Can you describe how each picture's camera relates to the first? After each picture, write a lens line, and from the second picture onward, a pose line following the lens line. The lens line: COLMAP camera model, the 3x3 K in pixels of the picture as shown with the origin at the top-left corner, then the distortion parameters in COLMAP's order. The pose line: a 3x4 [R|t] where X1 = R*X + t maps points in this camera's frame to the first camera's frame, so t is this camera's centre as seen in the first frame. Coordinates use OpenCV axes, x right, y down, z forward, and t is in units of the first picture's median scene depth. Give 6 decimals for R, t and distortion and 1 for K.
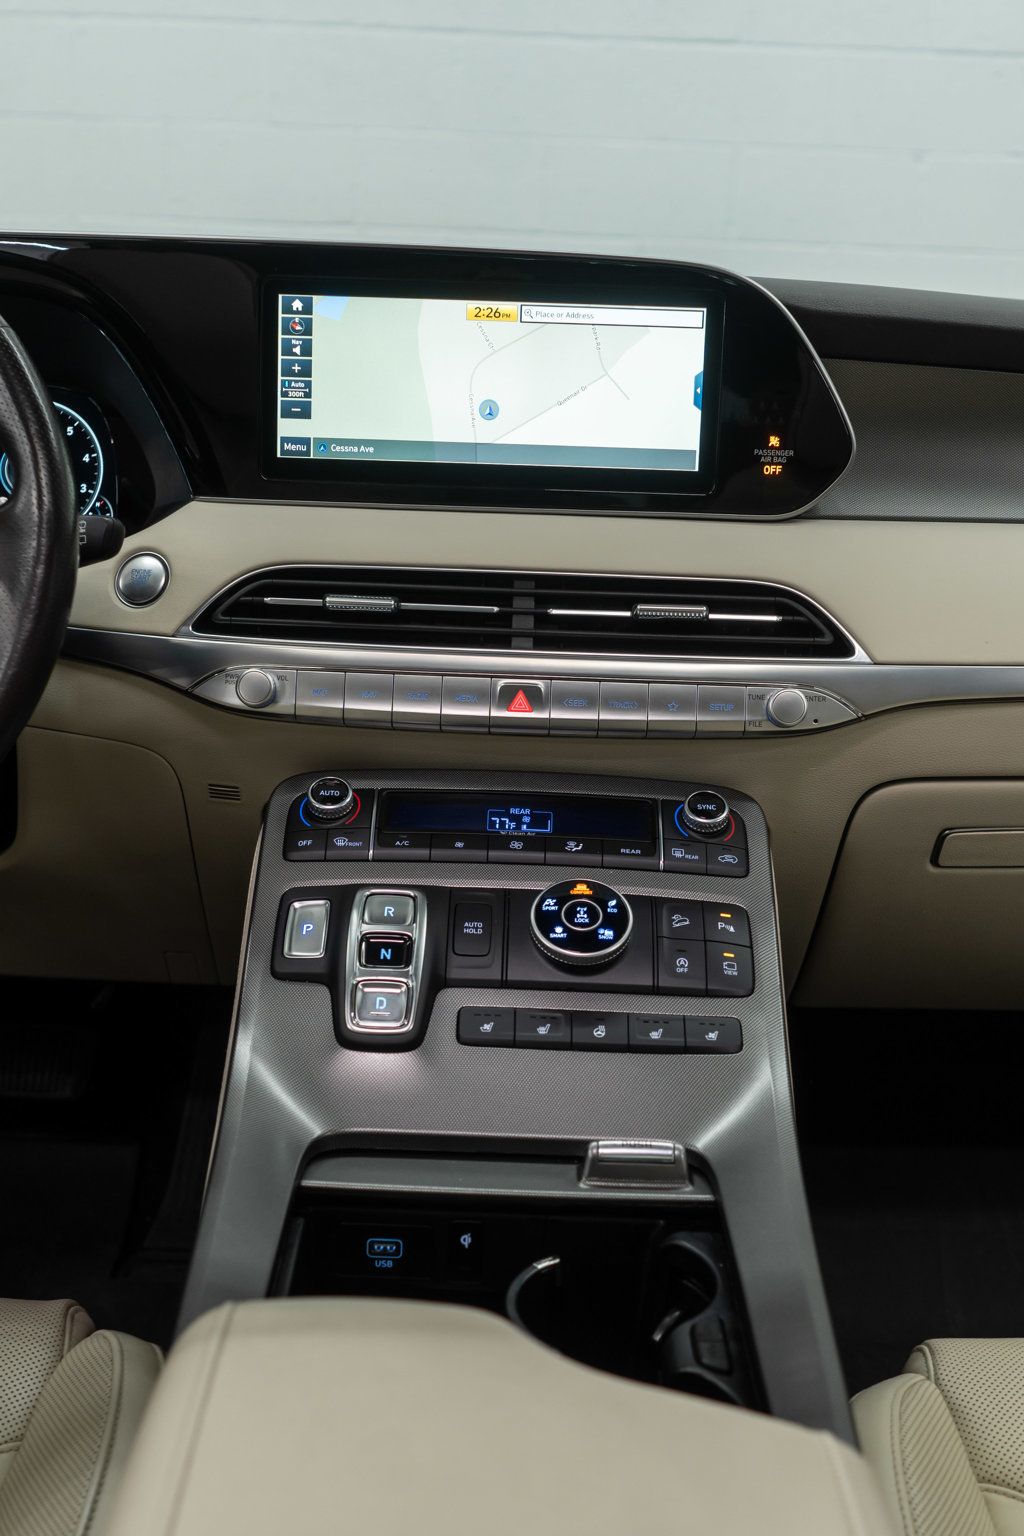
lens RADIAL K [[1870.6, 0, 512.0], [0, 1870.6, 768.0], [0, 0, 1]] dist [-0.002075, -0.003081]
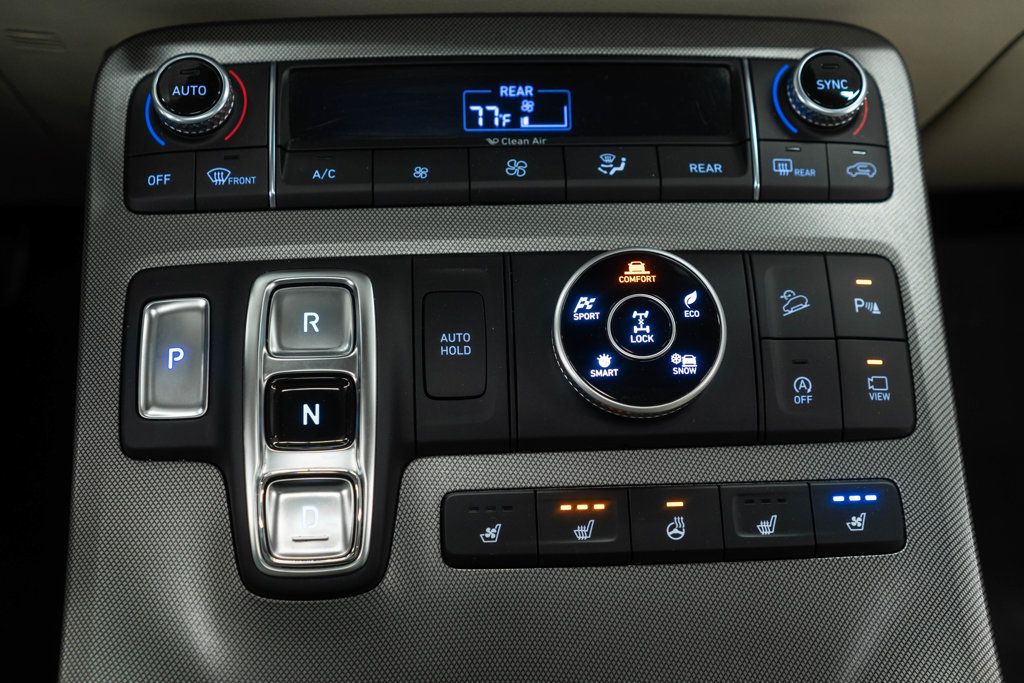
lens RADIAL K [[1247.1, 0, 511.8], [0, 1247.1, 318.8], [0, 0, 1]] dist [-0.002075, -0.003081]
pose [[0.997543, -0.052409, 0.046479, -0.020438], [0.024667, 0.883817, 0.467181, -0.103570], [-0.065563, -0.464887, 0.882939, 0.636457]]
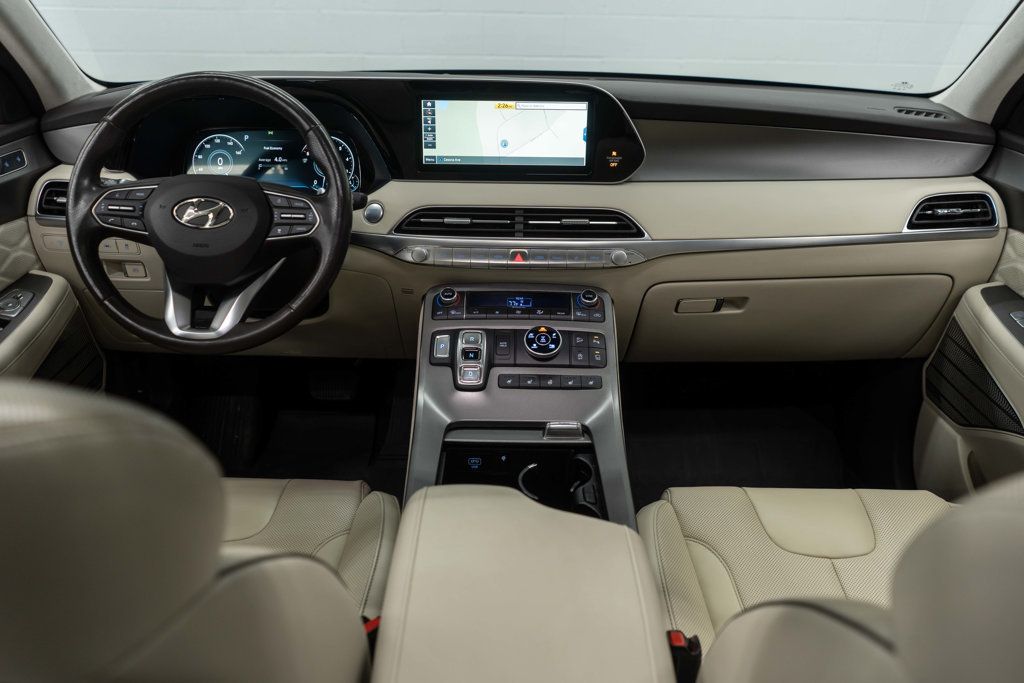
lens RADIAL K [[824.4, 0, 512.0], [0, 824.4, 341.5], [0, 0, 1]] dist [0.000391, -0.000484]
pose [[0.999759, -0.021239, -0.005496, -0.001174], [0.021799, 0.989916, 0.139968, -0.084033], [0.002468, -0.140054, 0.990141, -0.180635]]
